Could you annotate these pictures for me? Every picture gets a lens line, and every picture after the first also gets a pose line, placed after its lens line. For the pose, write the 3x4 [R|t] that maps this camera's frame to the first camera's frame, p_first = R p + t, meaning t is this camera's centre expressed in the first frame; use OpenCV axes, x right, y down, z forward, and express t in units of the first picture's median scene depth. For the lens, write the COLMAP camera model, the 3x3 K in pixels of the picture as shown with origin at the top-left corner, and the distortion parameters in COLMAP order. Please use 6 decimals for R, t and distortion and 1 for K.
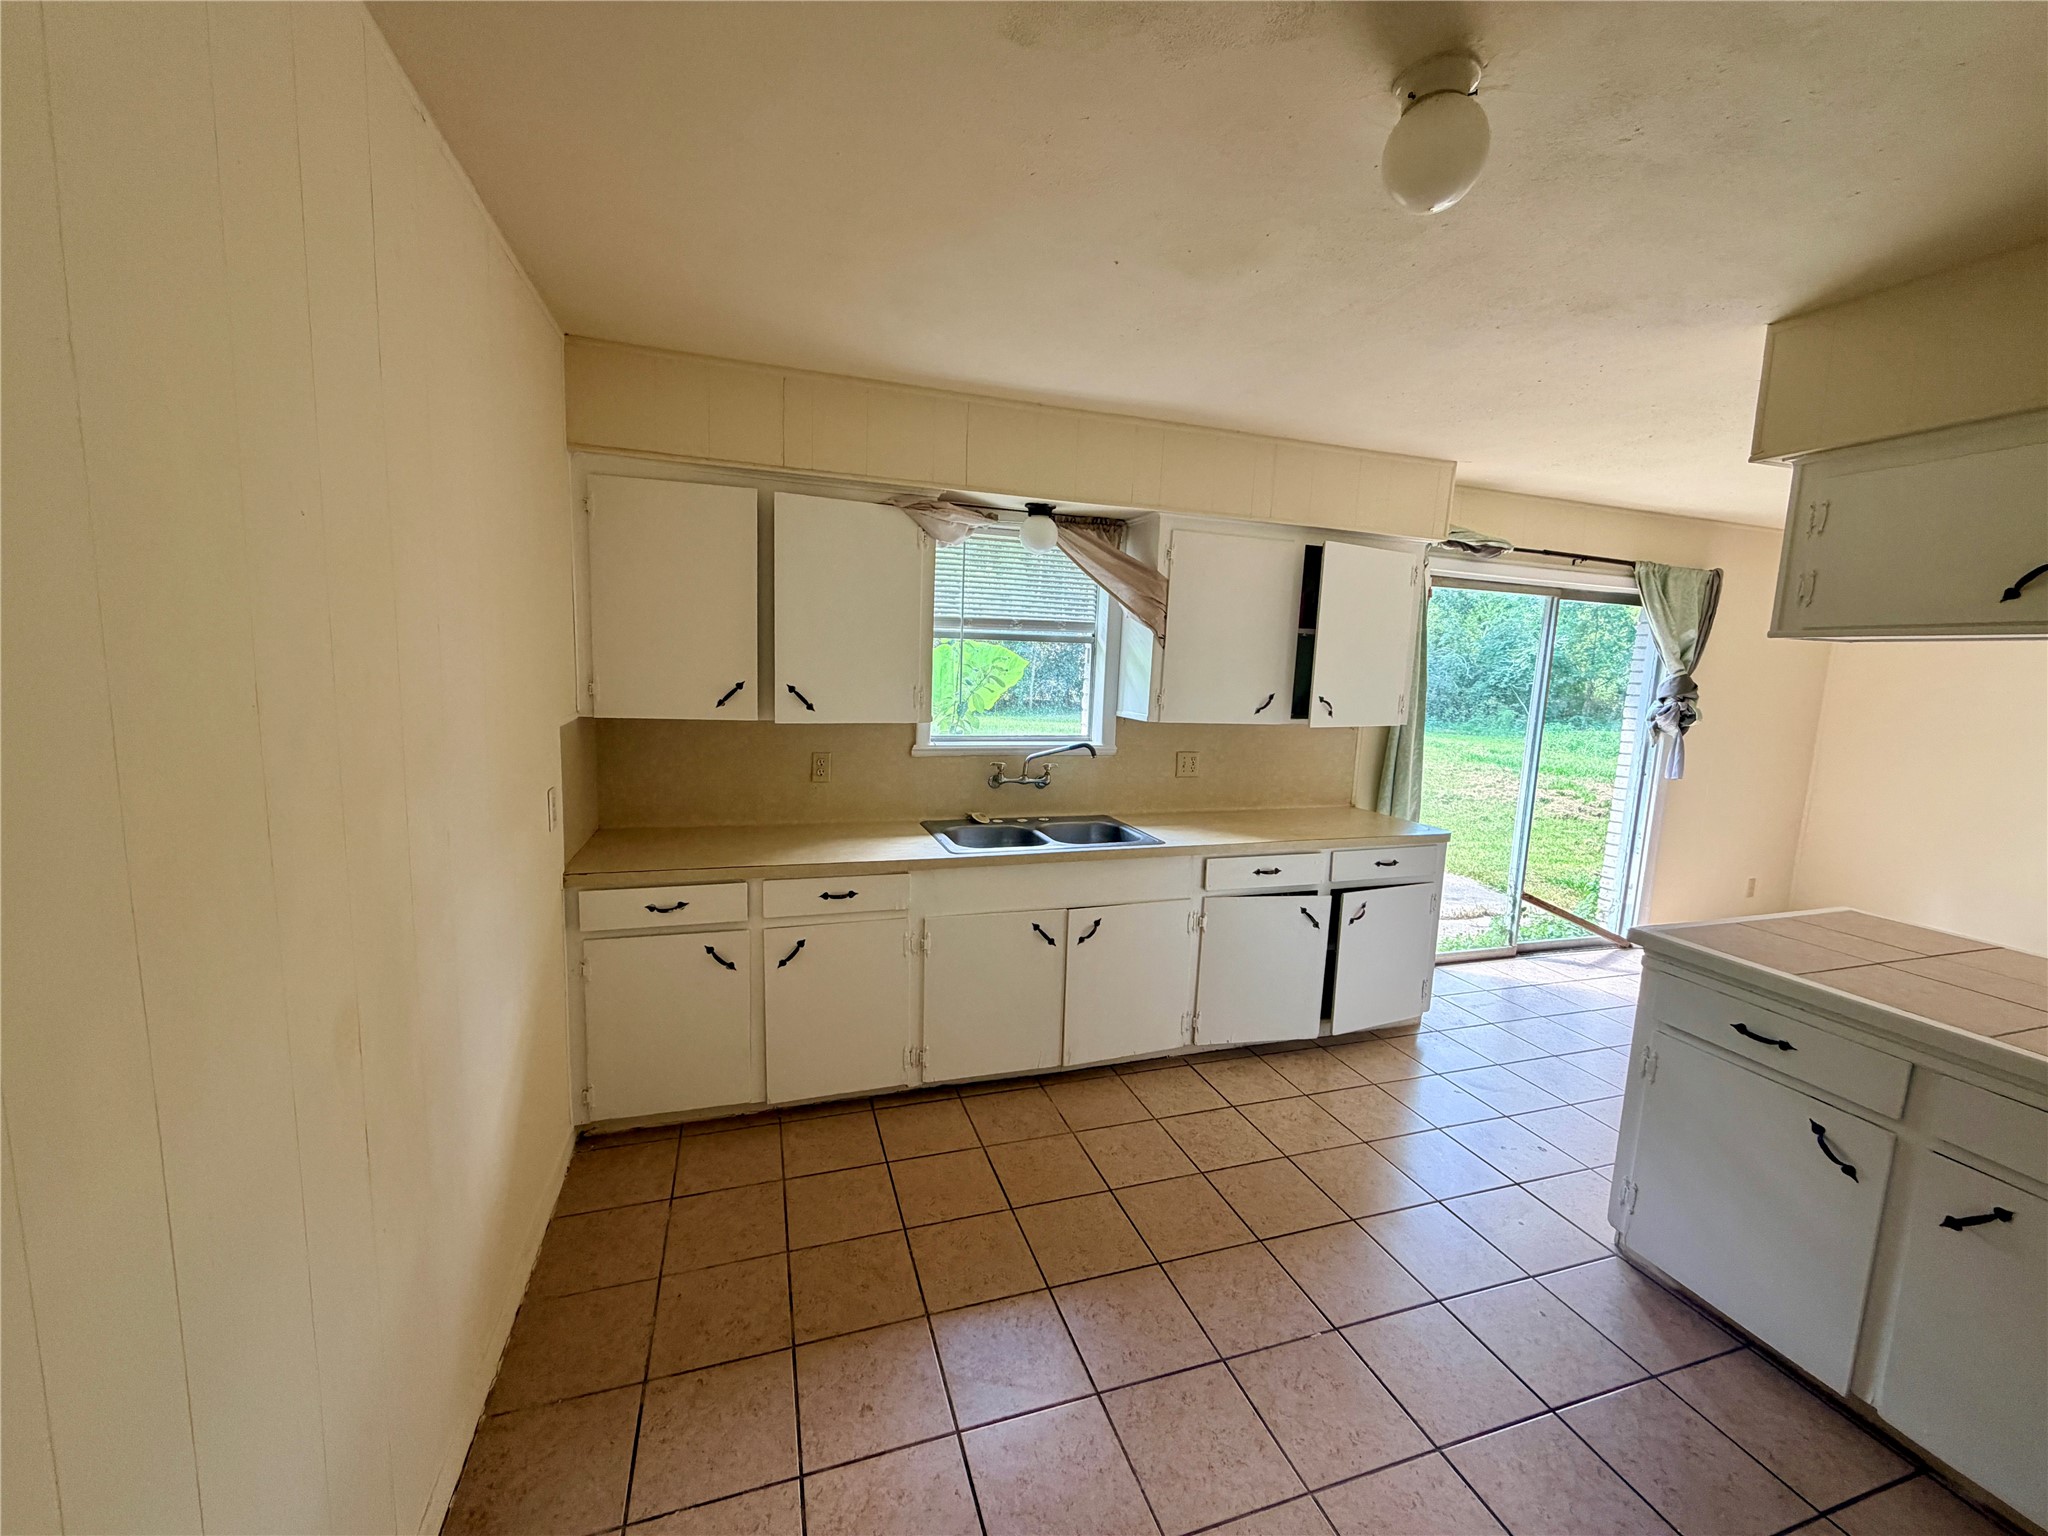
lens RADIAL K [[813.5, 0, 1028.8], [0, 813.5, 776.3], [0, 0, 1]] dist [-0.001248, 0.000333]
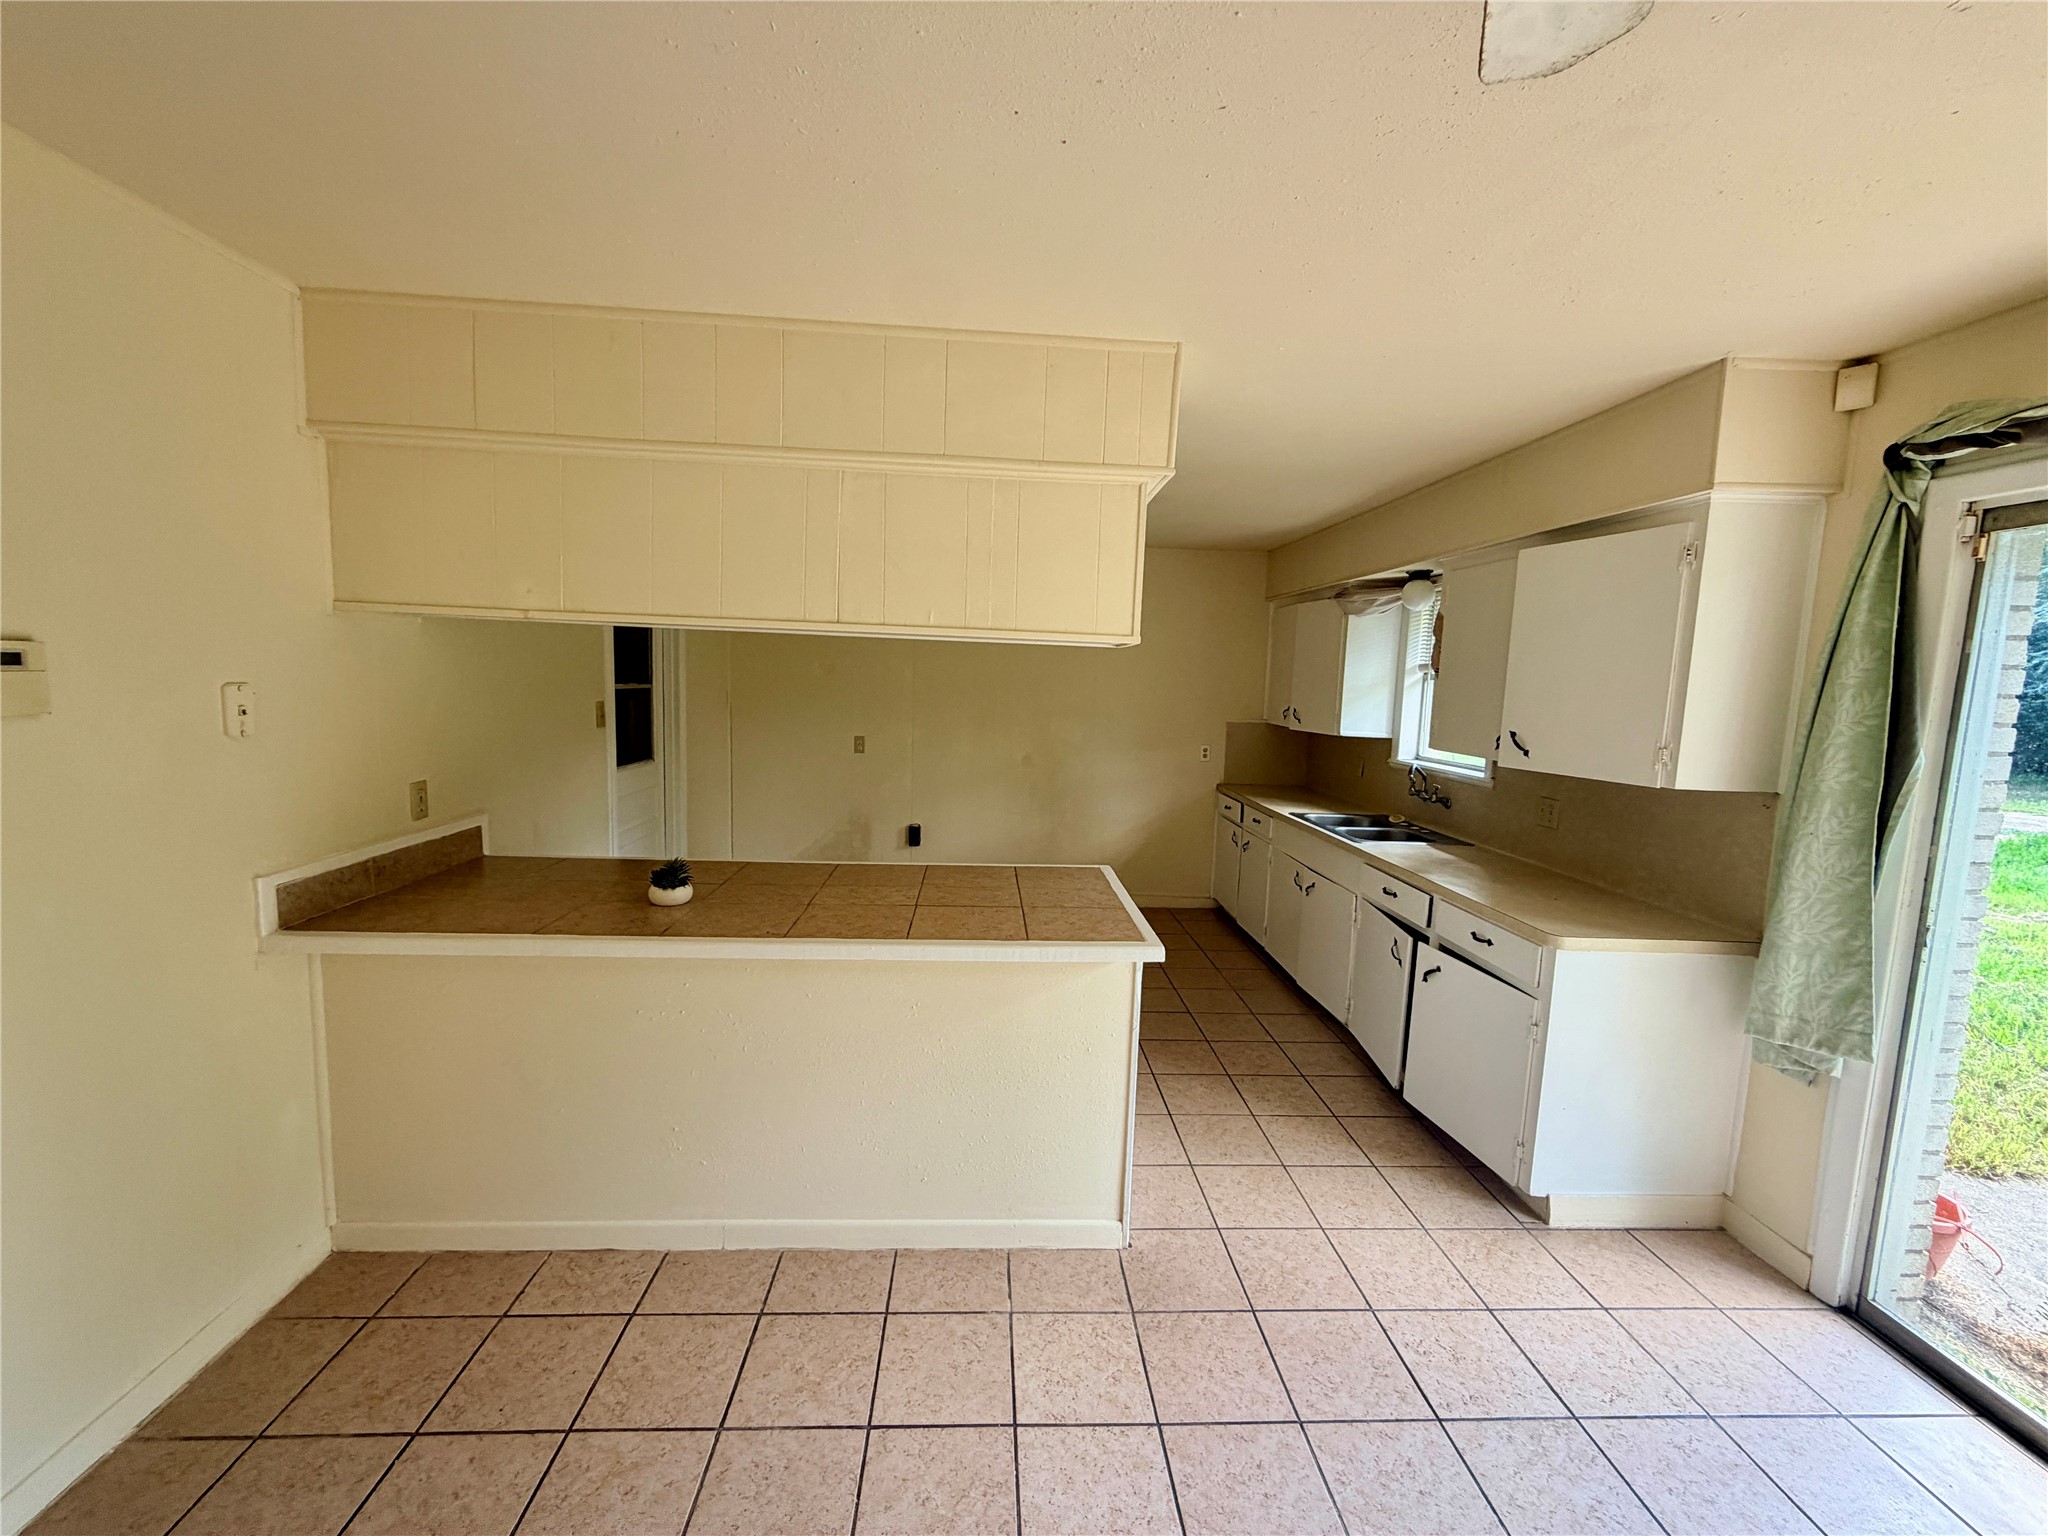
lens RADIAL K [[813.5, 0, 1020.7], [0, 813.5, 764.0], [0, 0, 1]] dist [-0.001248, 0.000333]
pose [[-0.273087, 0.065158, -0.959780, 1.032496], [-0.166409, 0.979463, 0.113843, -0.061432], [0.947487, 0.190805, -0.256635, 0.584411]]
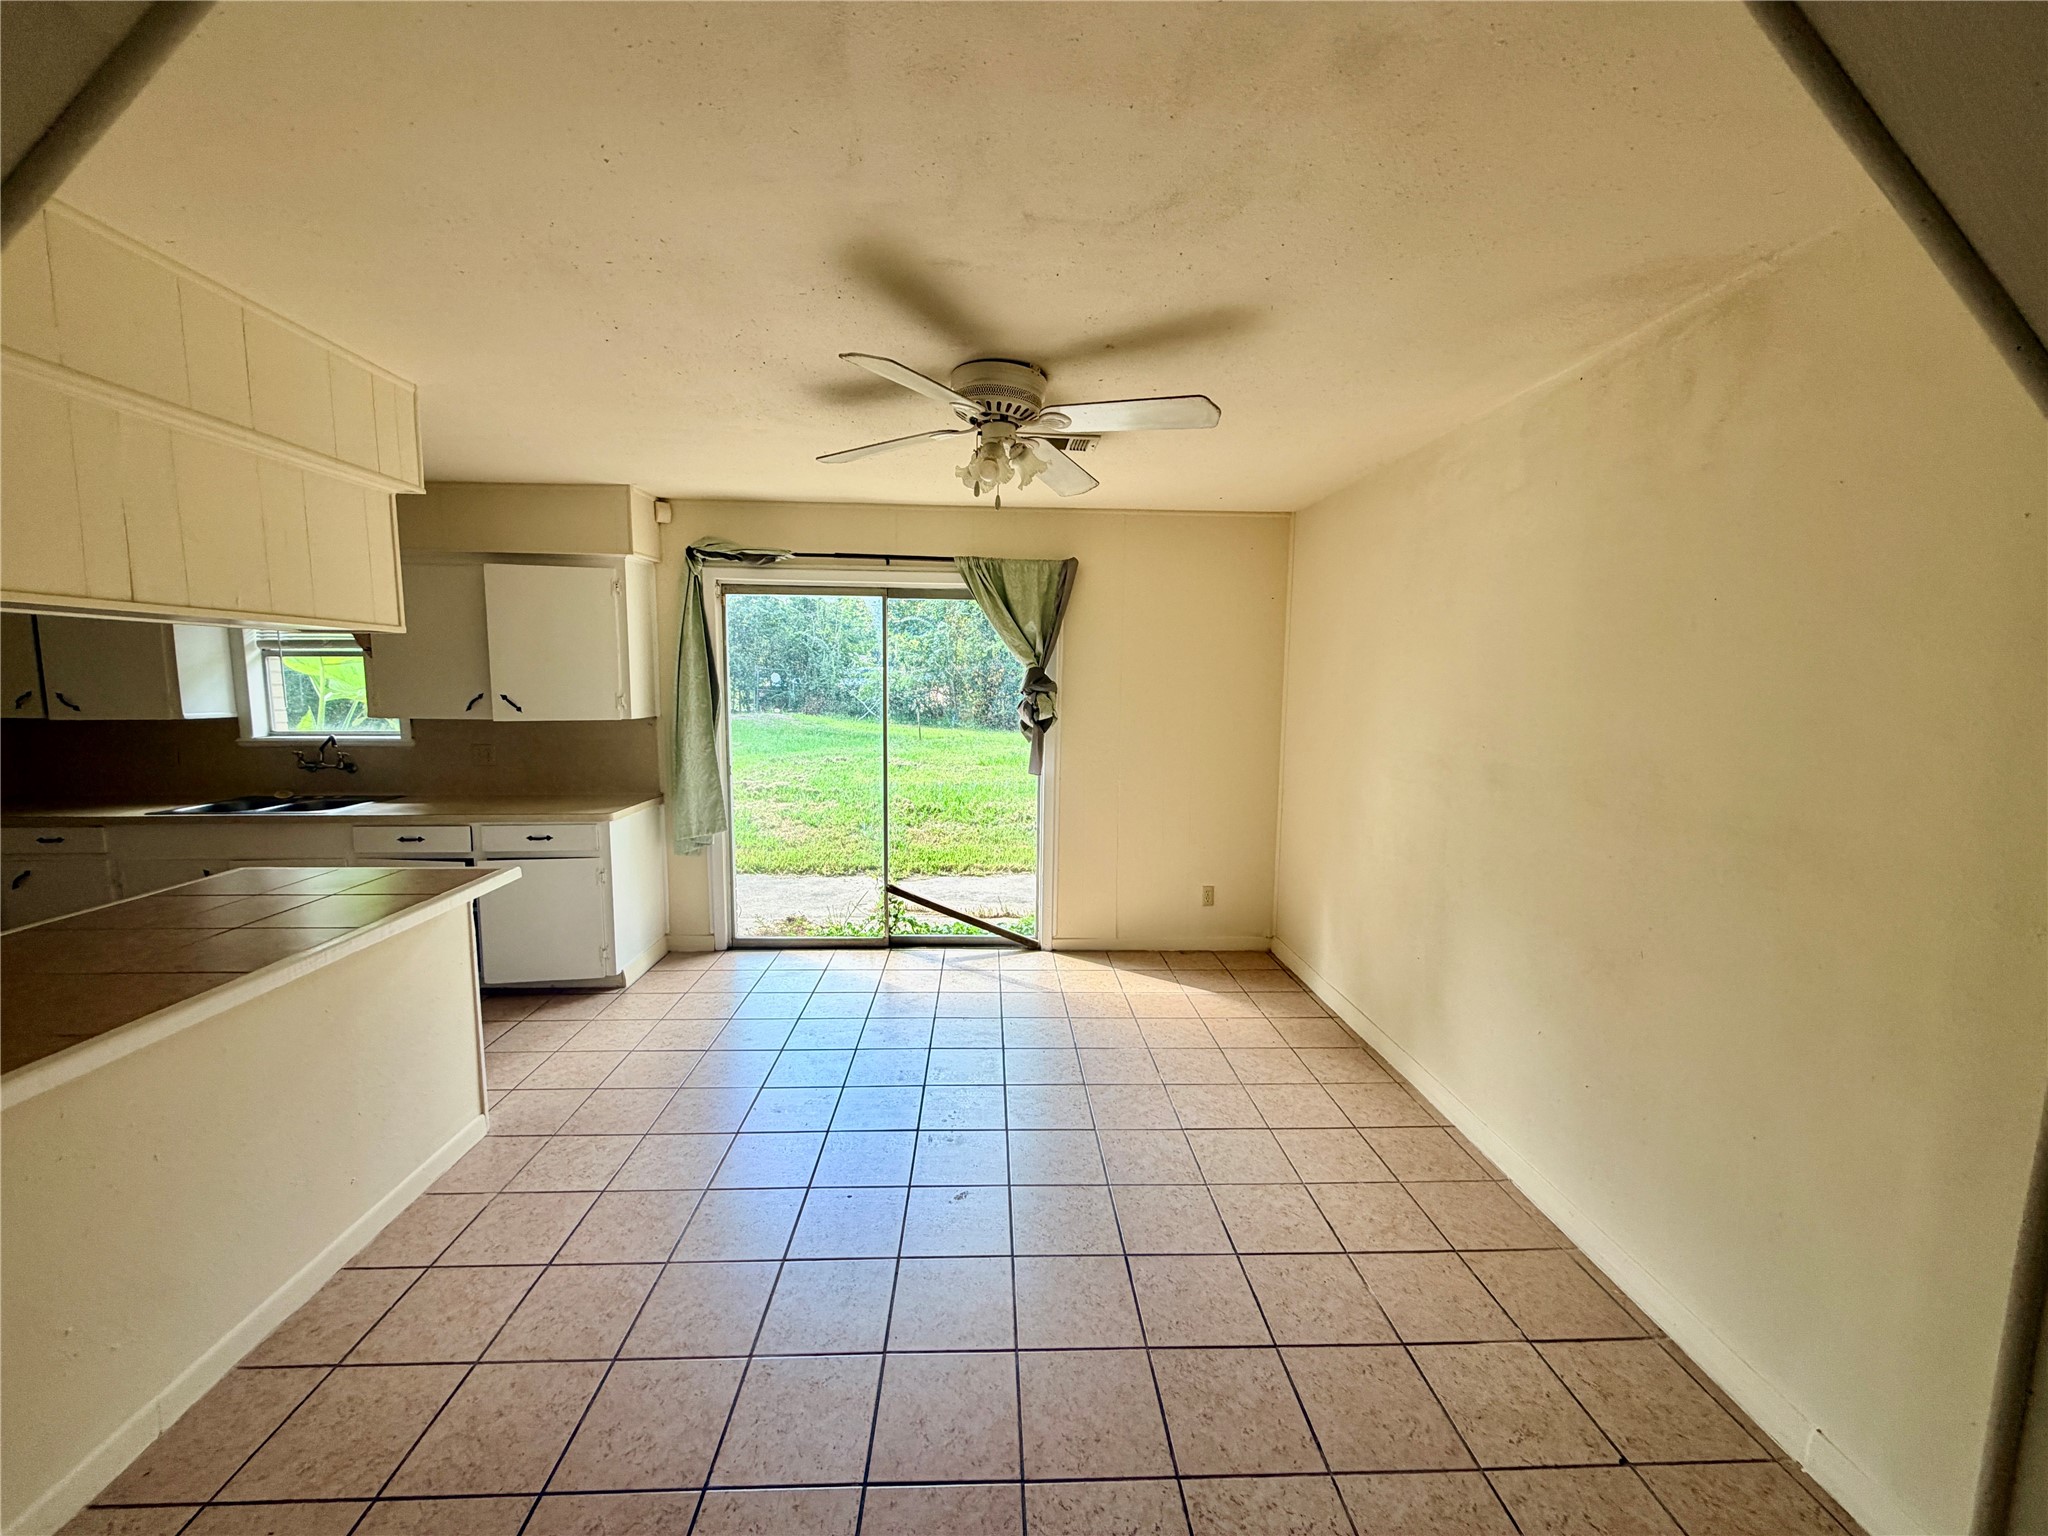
lens RADIAL K [[813.5, 0, 1023.6], [0, 813.5, 765.9], [0, 0, 1]] dist [-0.001248, 0.000333]
pose [[0.961655, 0.008415, -0.274134, 1.109430], [-0.014661, 0.999677, -0.020742, 0.013004], [0.273871, 0.023966, 0.961468, 0.060947]]
